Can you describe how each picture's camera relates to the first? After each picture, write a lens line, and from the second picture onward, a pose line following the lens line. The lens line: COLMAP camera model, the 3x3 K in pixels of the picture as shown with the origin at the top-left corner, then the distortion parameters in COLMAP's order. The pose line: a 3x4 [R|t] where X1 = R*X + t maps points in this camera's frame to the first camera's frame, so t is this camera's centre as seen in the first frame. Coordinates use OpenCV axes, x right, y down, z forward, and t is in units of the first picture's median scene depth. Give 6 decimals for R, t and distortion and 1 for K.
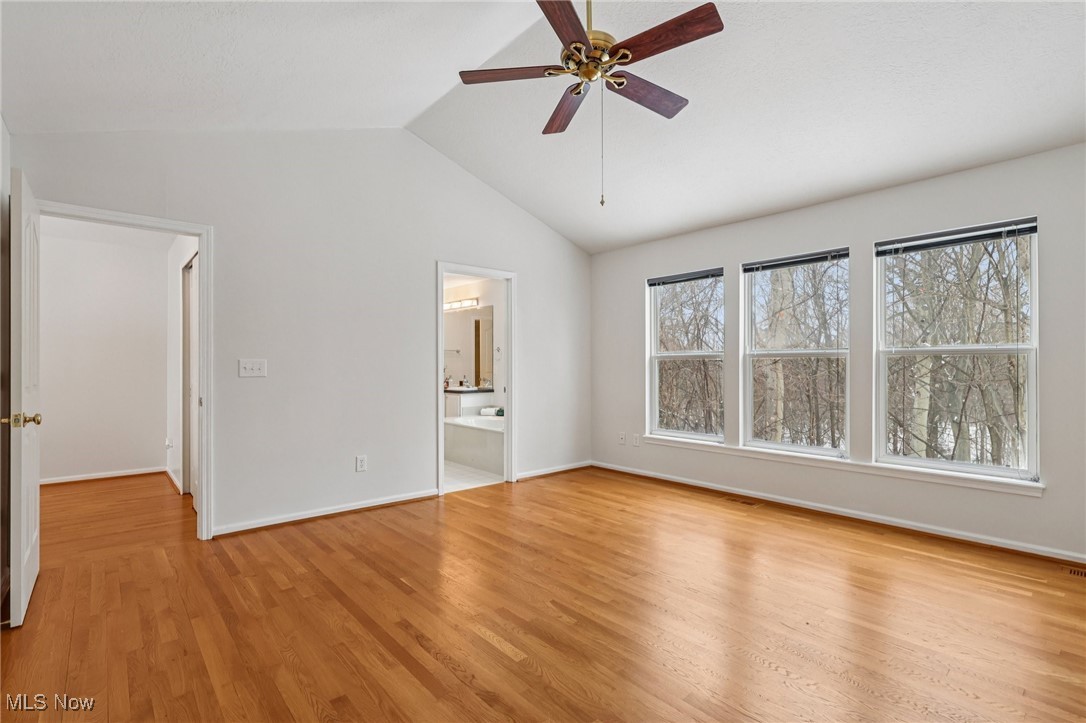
lens RADIAL K [[507.1, 0, 539.1], [0, 507.1, 357.6], [0, 0, 1]] dist [0.006145, -0.000818]
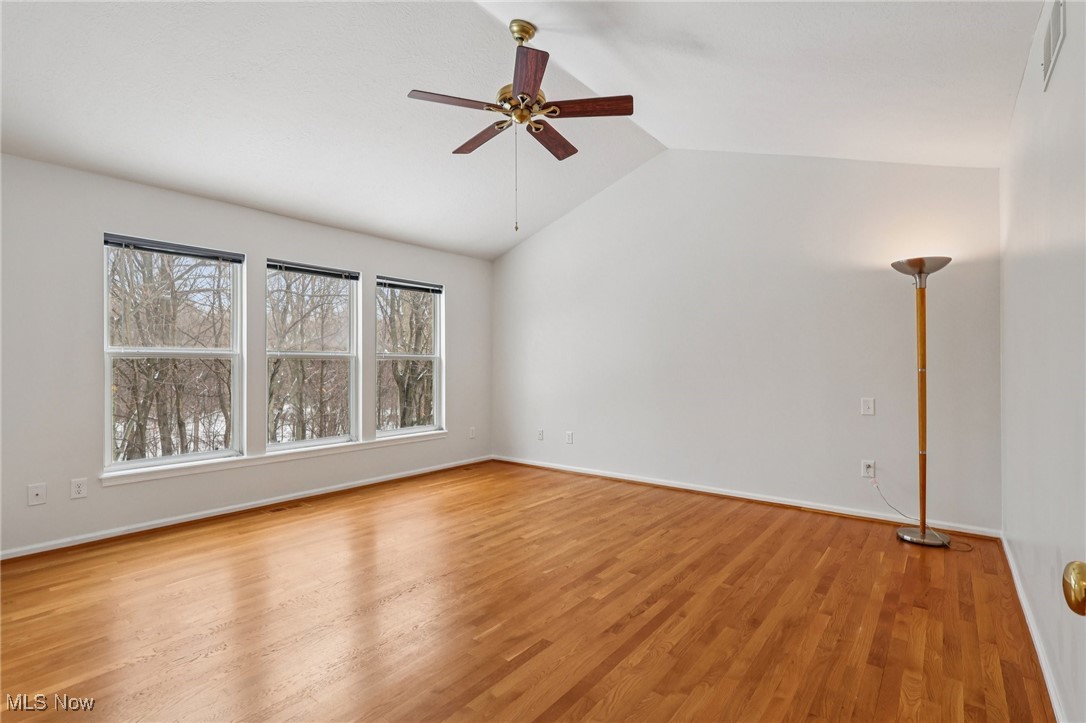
lens RADIAL K [[507.1, 0, 545.1], [0, 507.1, 366.0], [0, 0, 1]] dist [0.006145, -0.000818]
pose [[-0.175524, -0.002233, 0.984473, -0.699781], [-0.017472, 0.999847, -0.000847, 0.006686], [-0.984320, -0.017350, -0.175536, 0.754870]]
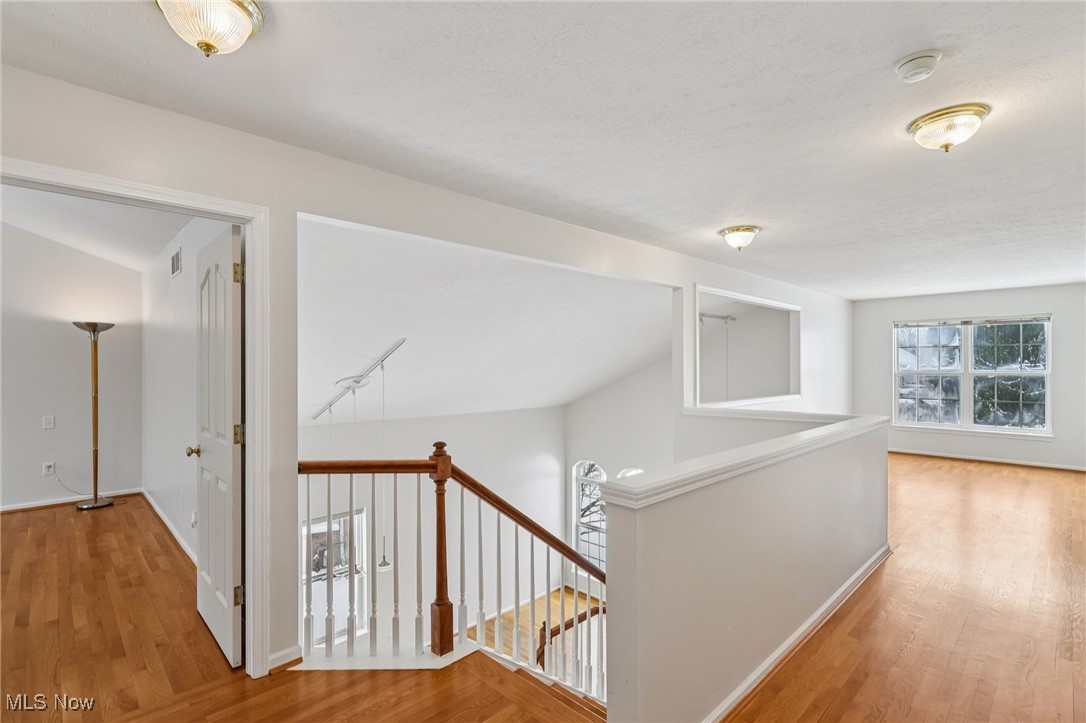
lens RADIAL K [[507.1, 0, 540.7], [0, 507.1, 367.7], [0, 0, 1]] dist [0.006145, -0.000818]
pose [[-0.999198, -0.001517, -0.040014, -1.064681], [-0.000693, 0.999788, -0.020597, -0.042267], [0.040037, -0.020552, -0.998987, 1.342259]]
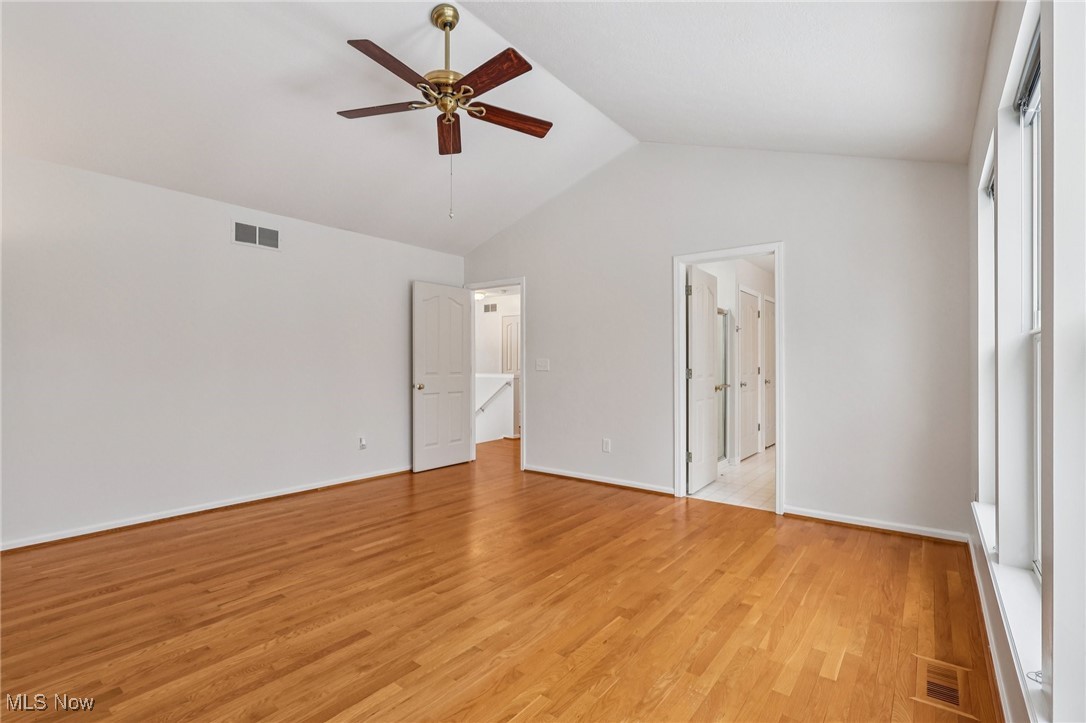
lens RADIAL K [[507.1, 0, 541.3], [0, 507.1, 364.0], [0, 0, 1]] dist [0.006145, -0.000818]
pose [[0.185892, -0.000498, -0.982570, 0.824591], [0.022720, 0.999735, 0.003792, 0.008396], [0.982307, -0.023029, 0.185854, 0.652147]]
